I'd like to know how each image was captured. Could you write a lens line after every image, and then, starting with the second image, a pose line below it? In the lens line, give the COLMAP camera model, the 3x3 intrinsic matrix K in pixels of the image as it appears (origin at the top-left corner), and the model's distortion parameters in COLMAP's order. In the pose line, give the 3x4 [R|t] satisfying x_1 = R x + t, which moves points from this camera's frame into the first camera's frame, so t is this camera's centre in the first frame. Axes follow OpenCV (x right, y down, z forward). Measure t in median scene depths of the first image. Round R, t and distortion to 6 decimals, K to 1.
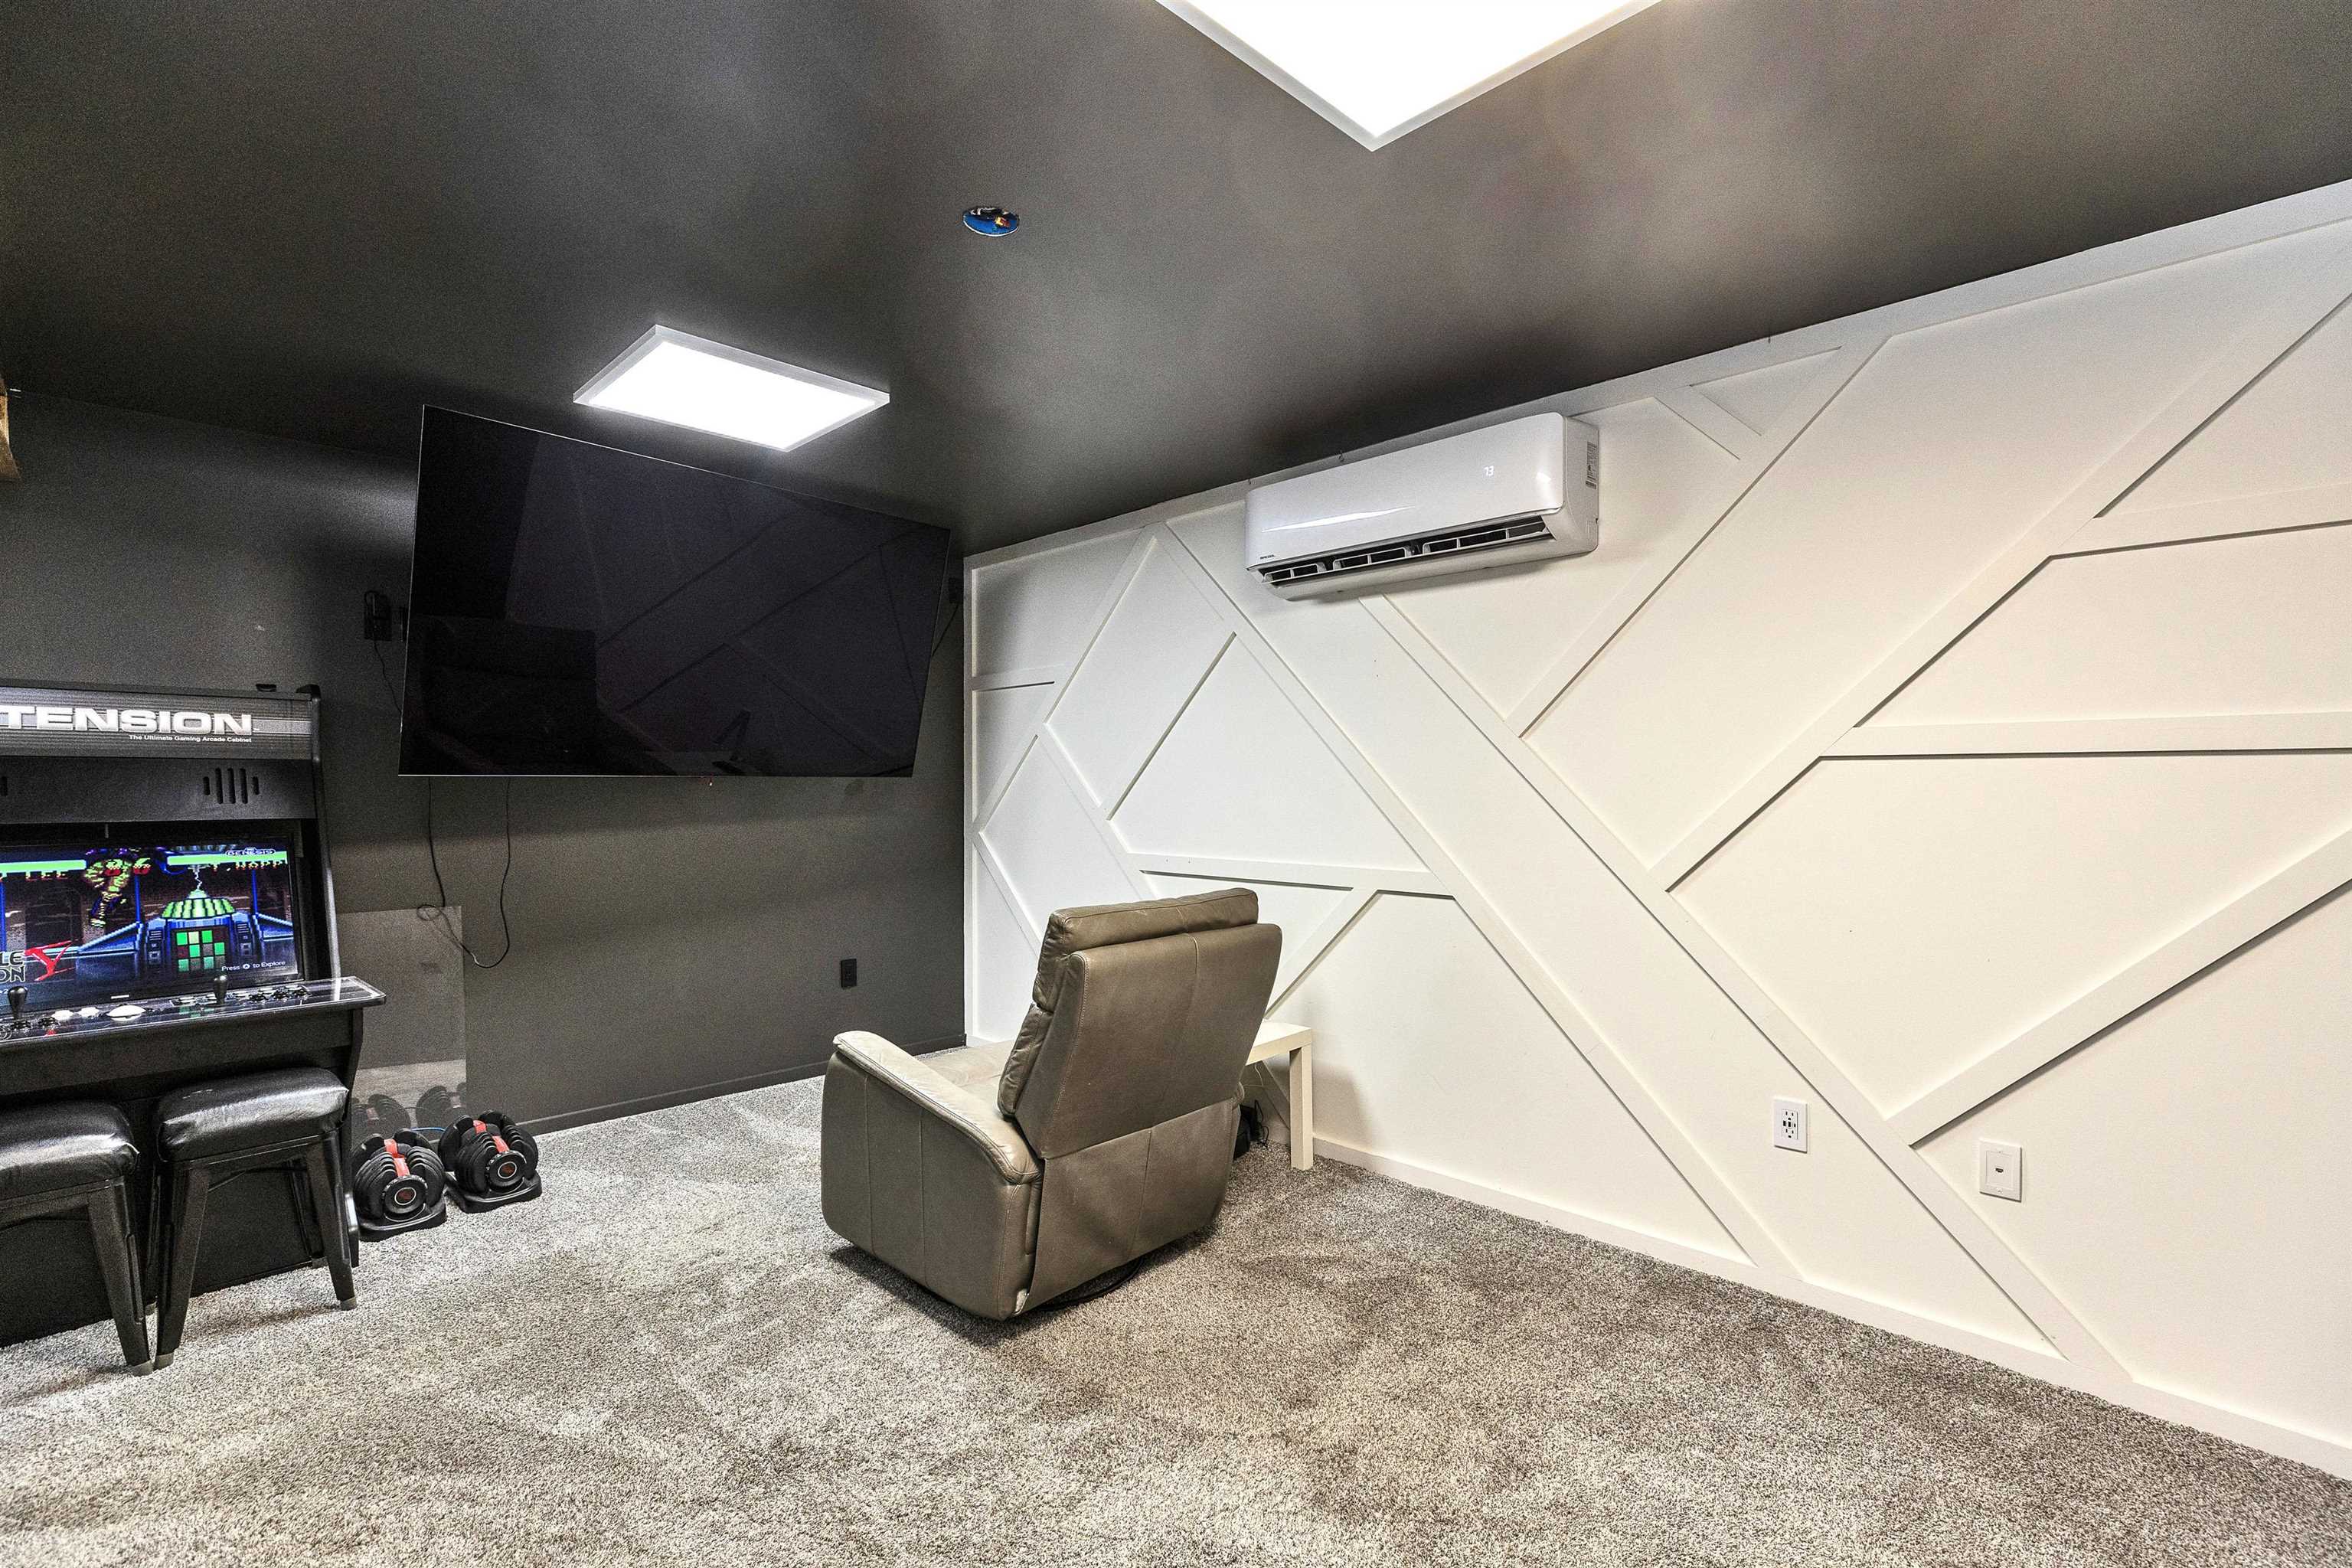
lens RADIAL K [[1052.3, 0, 1171.1], [0, 1052.3, 795.0], [0, 0, 1]] dist [0.001088, -0.000005]
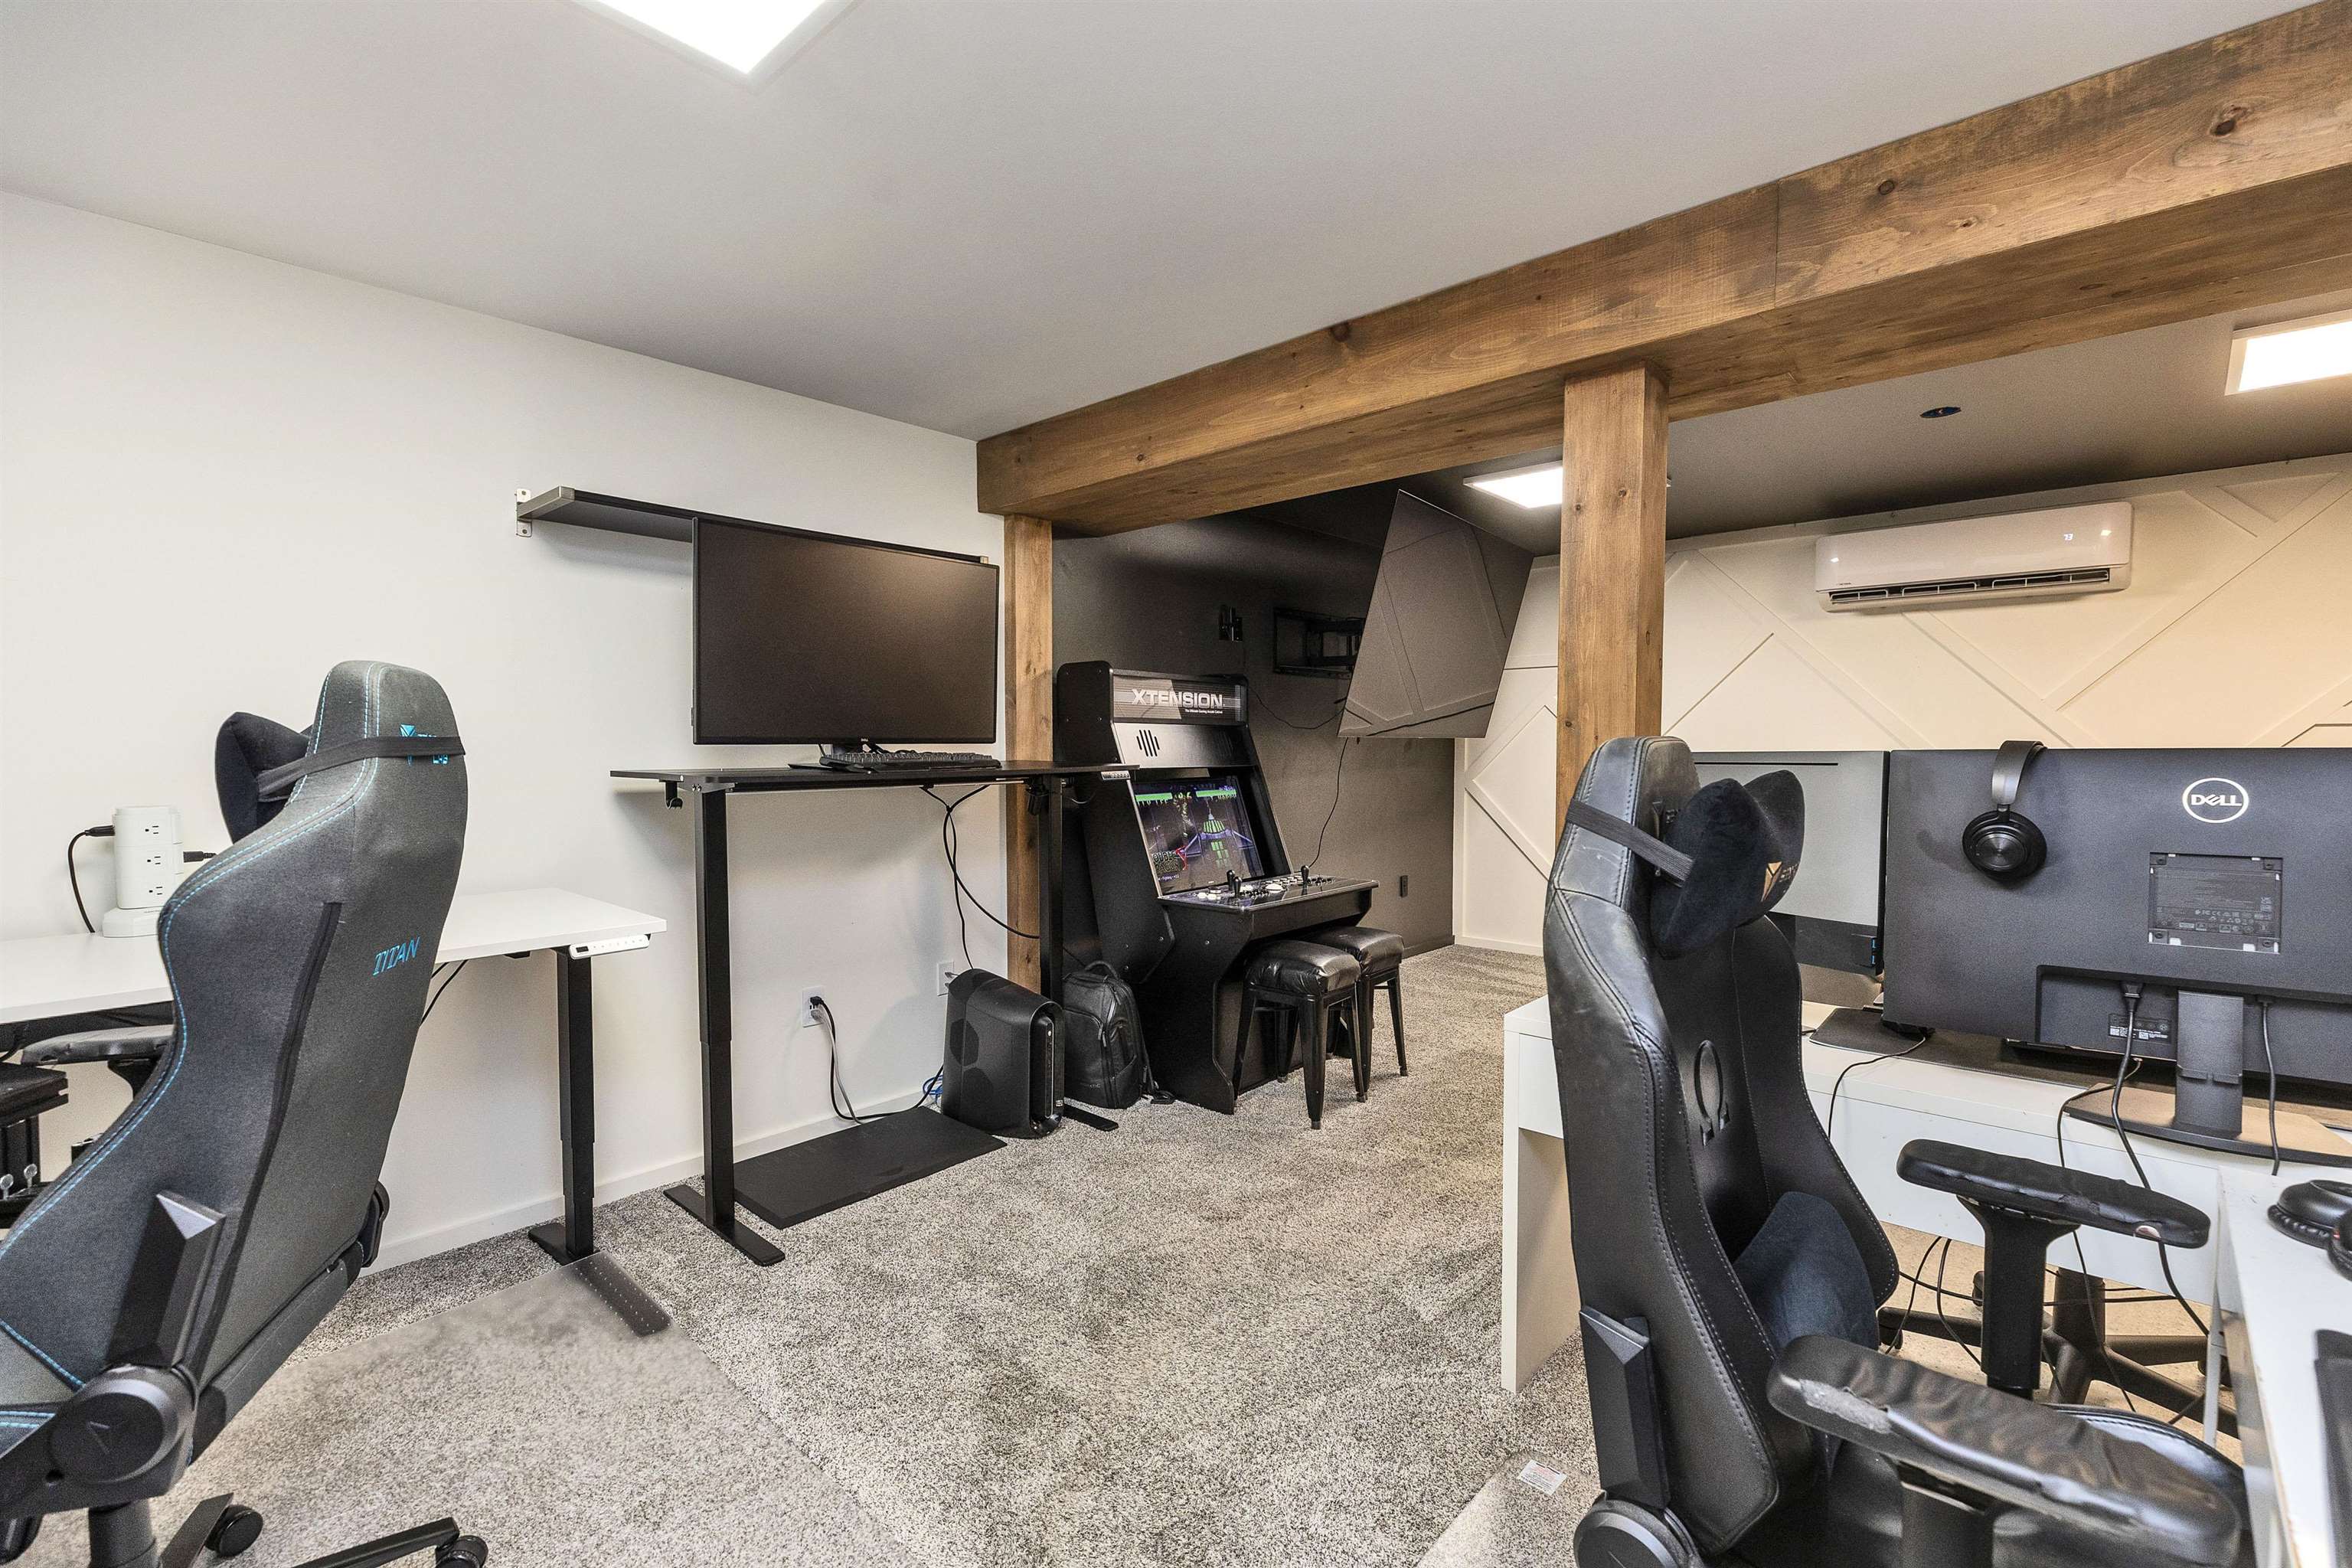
lens RADIAL K [[1052.3, 0, 1171.1], [0, 1052.3, 795.0], [0, 0, 1]] dist [0.001088, -0.000005]
pose [[0.999199, -0.002067, 0.039954, -0.986511], [0.000431, 0.999162, 0.040917, 0.001896], [-0.040005, -0.040867, 0.998363, -0.451444]]
